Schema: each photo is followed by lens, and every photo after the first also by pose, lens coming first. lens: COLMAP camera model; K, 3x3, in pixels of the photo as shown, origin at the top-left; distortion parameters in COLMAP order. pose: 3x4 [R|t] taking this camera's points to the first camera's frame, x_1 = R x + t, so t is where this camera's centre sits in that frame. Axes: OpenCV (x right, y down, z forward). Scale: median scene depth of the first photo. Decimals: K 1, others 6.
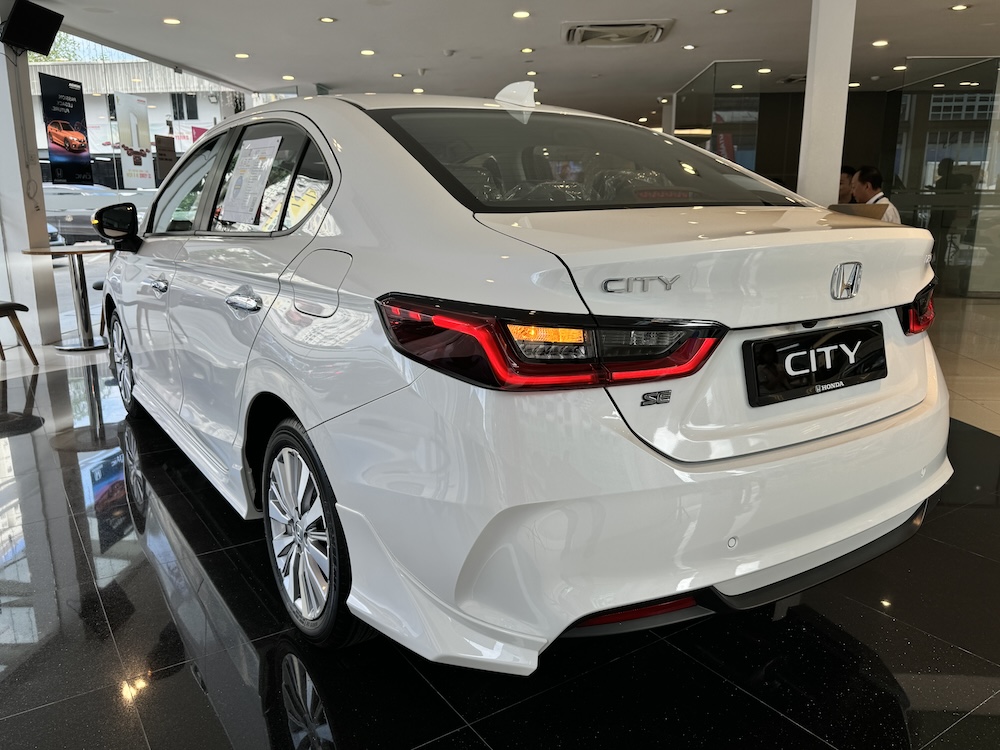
lens RADIAL K [[766.9, 0, 489.1], [0, 766.9, 369.7], [0, 0, 1]] dist [0.057081, -0.046998]
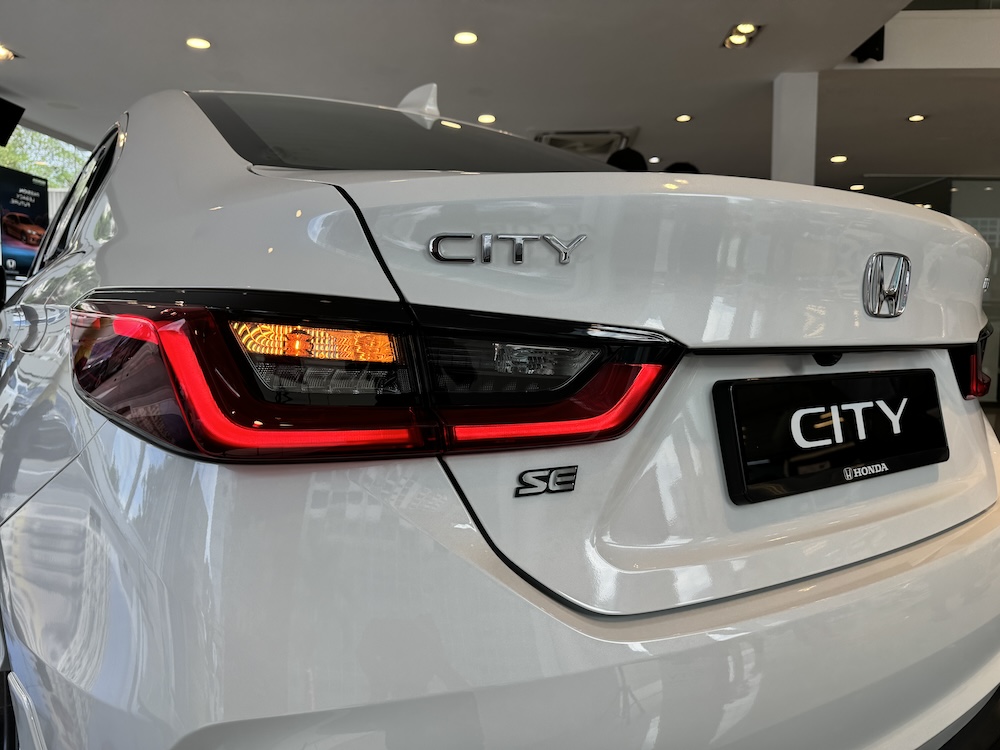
lens RADIAL K [[725.6, 0, 494.5], [0, 725.6, 370.4], [0, 0, 1]] dist [0.021364, -0.028339]
pose [[0.999694, 0.014673, 0.019916, 0.154883], [-0.011508, 0.988517, -0.150668, 0.033271], [-0.021898, 0.150393, 0.988384, 0.469197]]
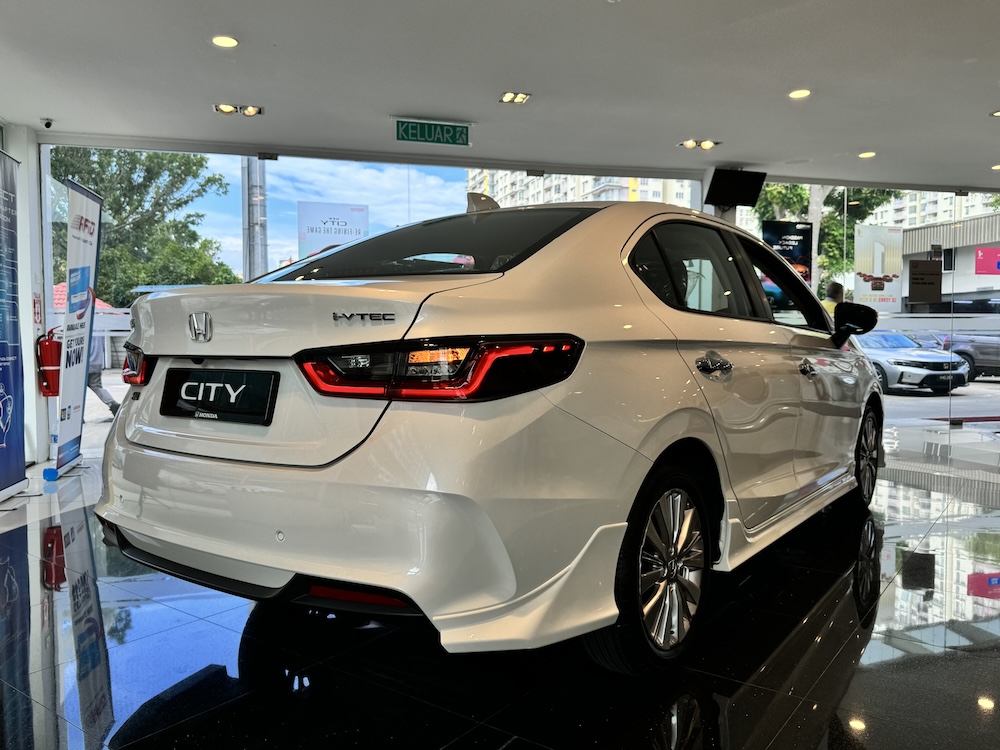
lens RADIAL K [[766.9, 0, 497.5], [0, 766.9, 368.9], [0, 0, 1]] dist [0.057081, -0.046998]
pose [[0.353707, 0.041679, -0.934427, 1.756512], [-0.206976, 0.977729, -0.034736, -0.103316], [0.912169, 0.205691, 0.354456, 0.994170]]
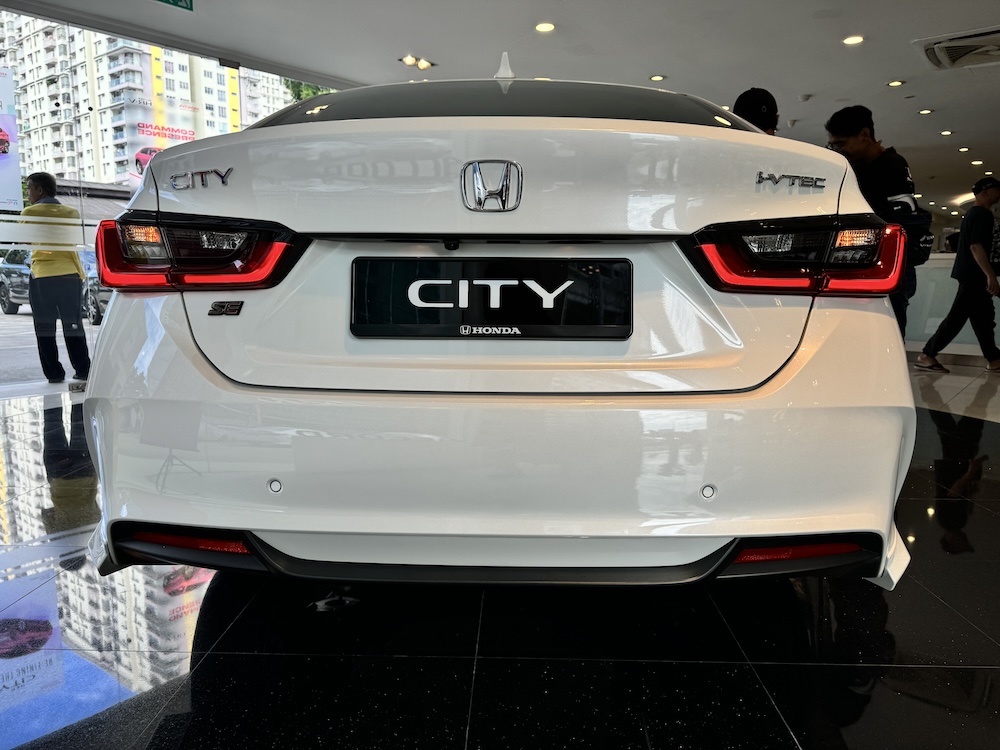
lens RADIAL K [[725.6, 0, 498.1], [0, 725.6, 378.0], [0, 0, 1]] dist [0.021364, -0.028339]
pose [[0.822674, 0.092325, -0.560966, 0.868803], [-0.137125, 0.989817, -0.038191, 0.095420], [0.551728, 0.108341, 0.826957, 0.430152]]
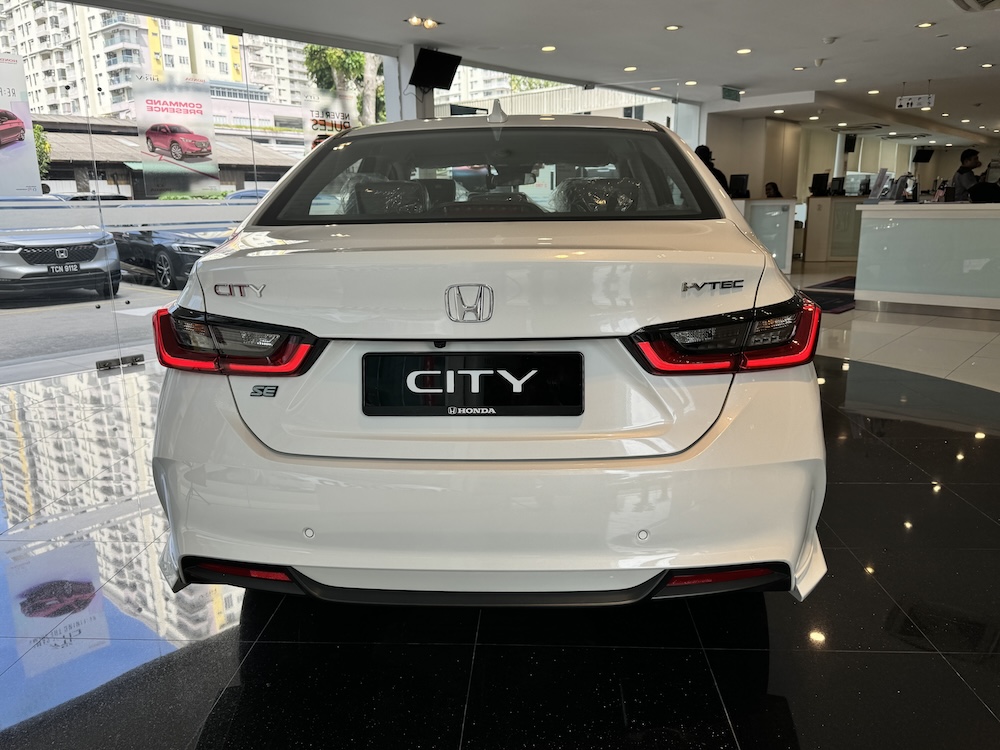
lens RADIAL K [[759.5, 0, 497.6], [0, 759.5, 379.5], [0, 0, 1]] dist [0.036671, -0.034335]
pose [[0.806390, 0.128445, -0.577267, 1.030095], [-0.120146, 0.991354, 0.052749, -0.073102], [0.579051, 0.026820, 0.814850, 0.251357]]
